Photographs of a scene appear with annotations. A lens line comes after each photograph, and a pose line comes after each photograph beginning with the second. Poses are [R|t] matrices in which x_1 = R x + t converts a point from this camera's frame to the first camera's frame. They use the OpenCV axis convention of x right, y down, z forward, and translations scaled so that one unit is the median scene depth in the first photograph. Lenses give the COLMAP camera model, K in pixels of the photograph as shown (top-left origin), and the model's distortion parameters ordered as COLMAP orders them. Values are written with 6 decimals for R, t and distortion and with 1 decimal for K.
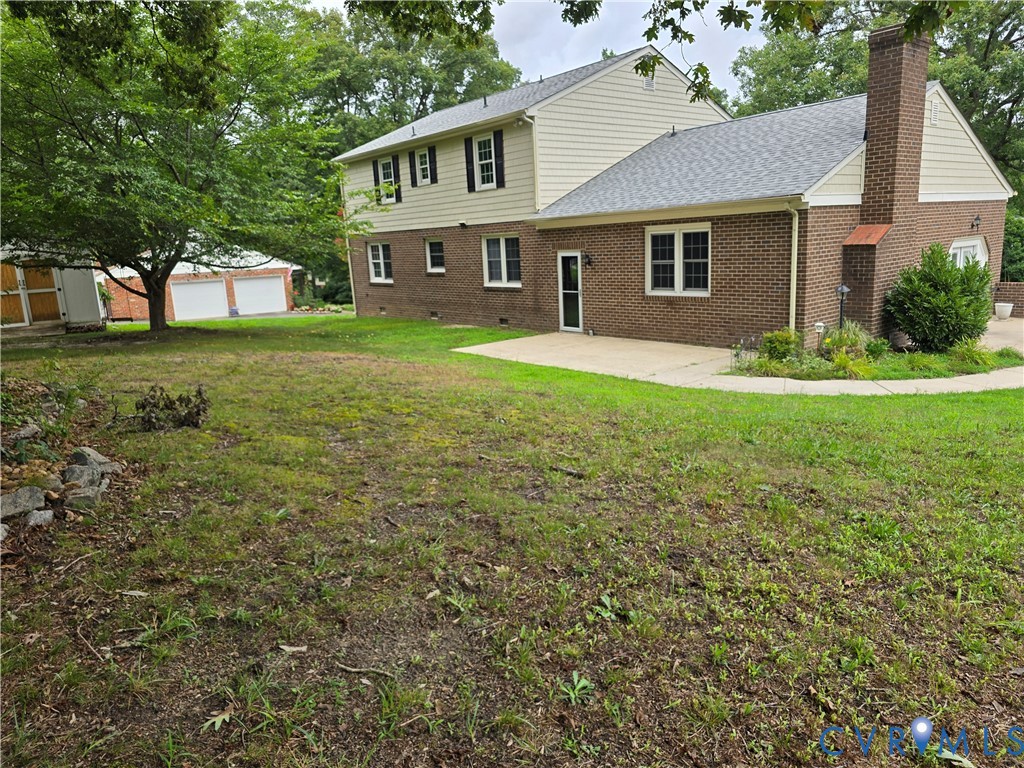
lens RADIAL K [[686.5, 0, 511.4], [0, 686.5, 377.2], [0, 0, 1]] dist [0.049069, -0.040925]
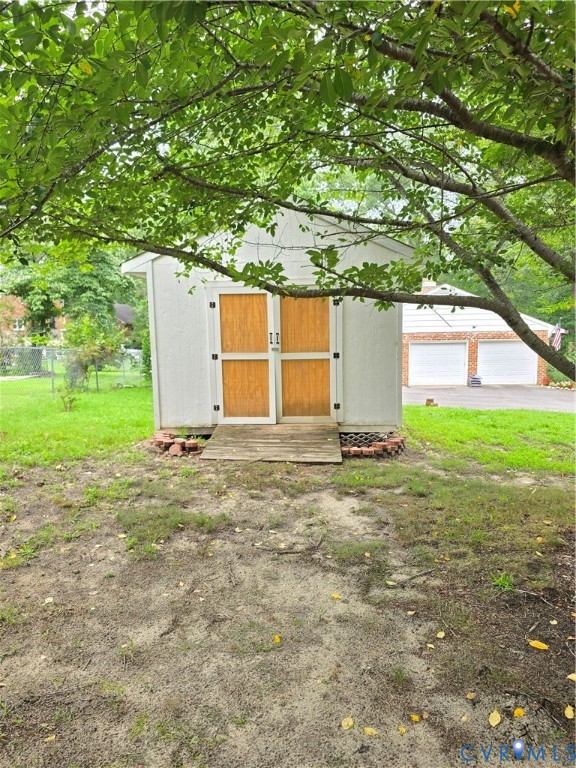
lens RADIAL K [[514.9, 0, 288.1], [0, 514.9, 383.8], [0, 0, 1]] dist [0.049069, -0.040925]
pose [[0.842297, 0.096904, -0.530231, -0.487598], [-0.126024, 0.991847, -0.018927, -0.095758], [0.524074, 0.082764, 0.847642, 0.683542]]
